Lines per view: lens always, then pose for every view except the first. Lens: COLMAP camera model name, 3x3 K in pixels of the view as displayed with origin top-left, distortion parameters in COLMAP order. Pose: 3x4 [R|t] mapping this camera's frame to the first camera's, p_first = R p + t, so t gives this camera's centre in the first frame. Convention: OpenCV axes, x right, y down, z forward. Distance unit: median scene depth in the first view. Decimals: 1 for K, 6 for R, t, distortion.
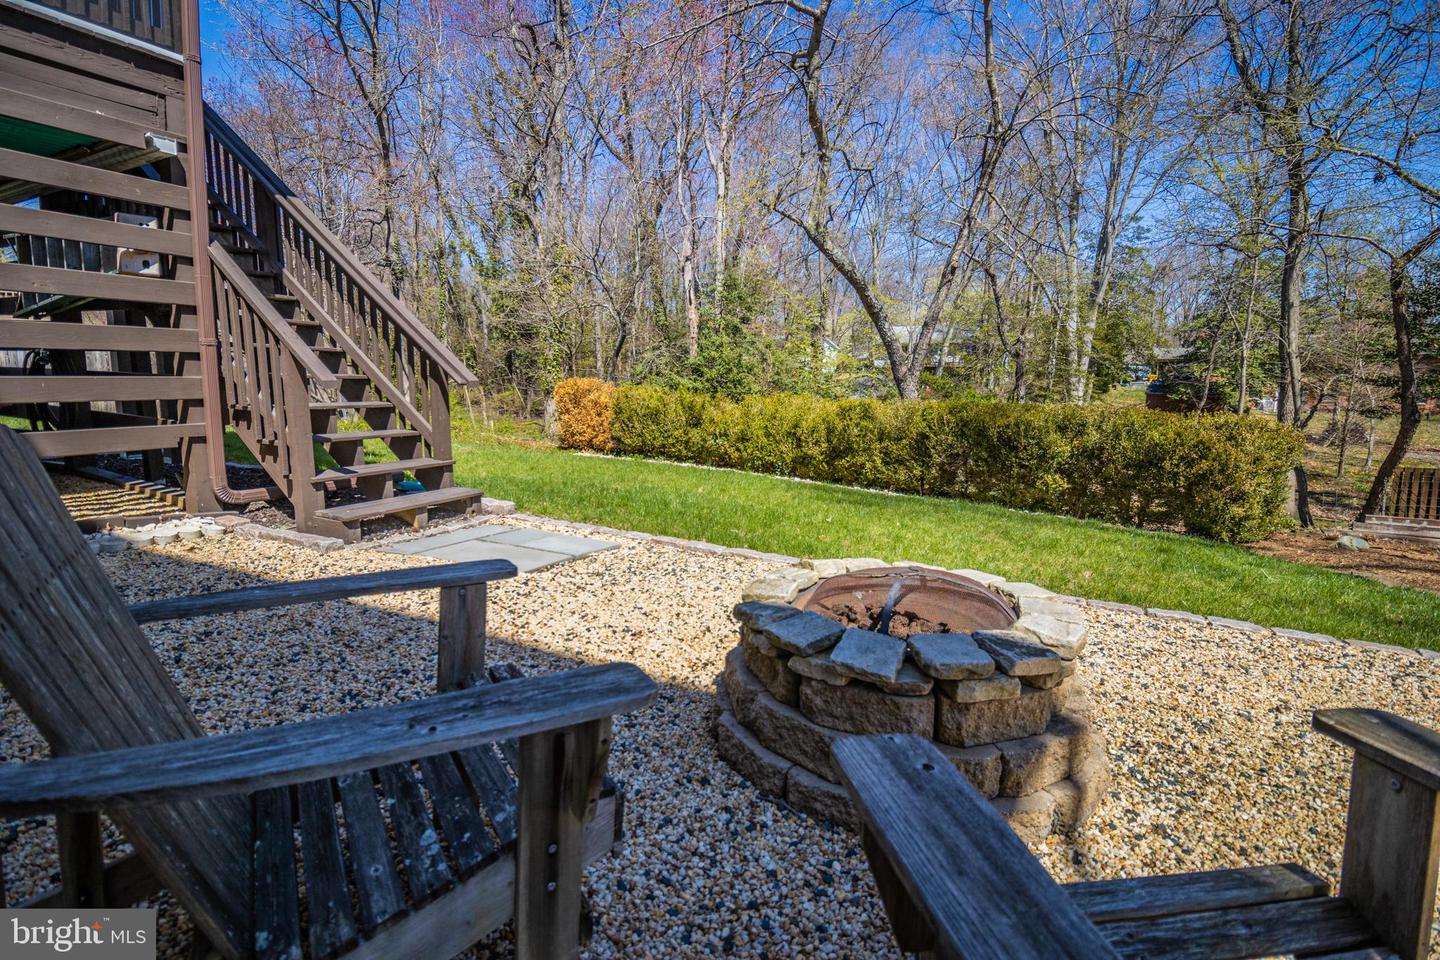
lens RADIAL K [[689.0, 0, 720.0], [0, 689.0, 480.0], [0, 0, 1]] dist [0.001561, -0.016978]
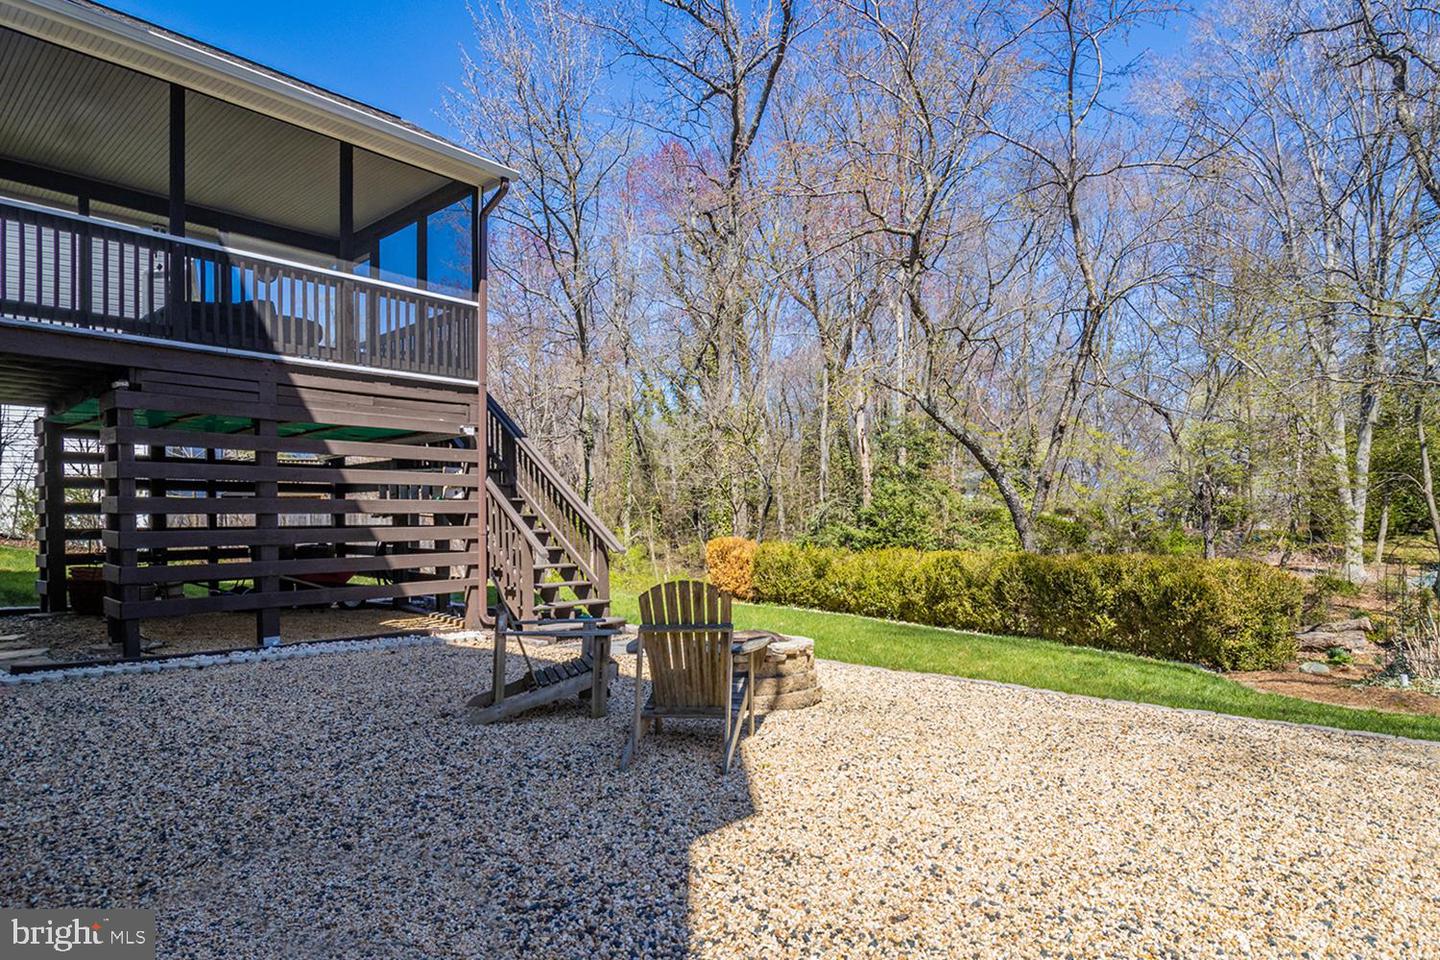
lens RADIAL K [[813.1, 0, 724.4], [0, 813.1, 513.2], [0, 0, 1]] dist [-0.000568, -0.000234]
pose [[0.963952, -0.032836, -0.264043, 0.238899], [-0.009254, 0.987618, -0.156603, 0.042417], [0.265916, 0.153402, 0.951713, -0.483247]]
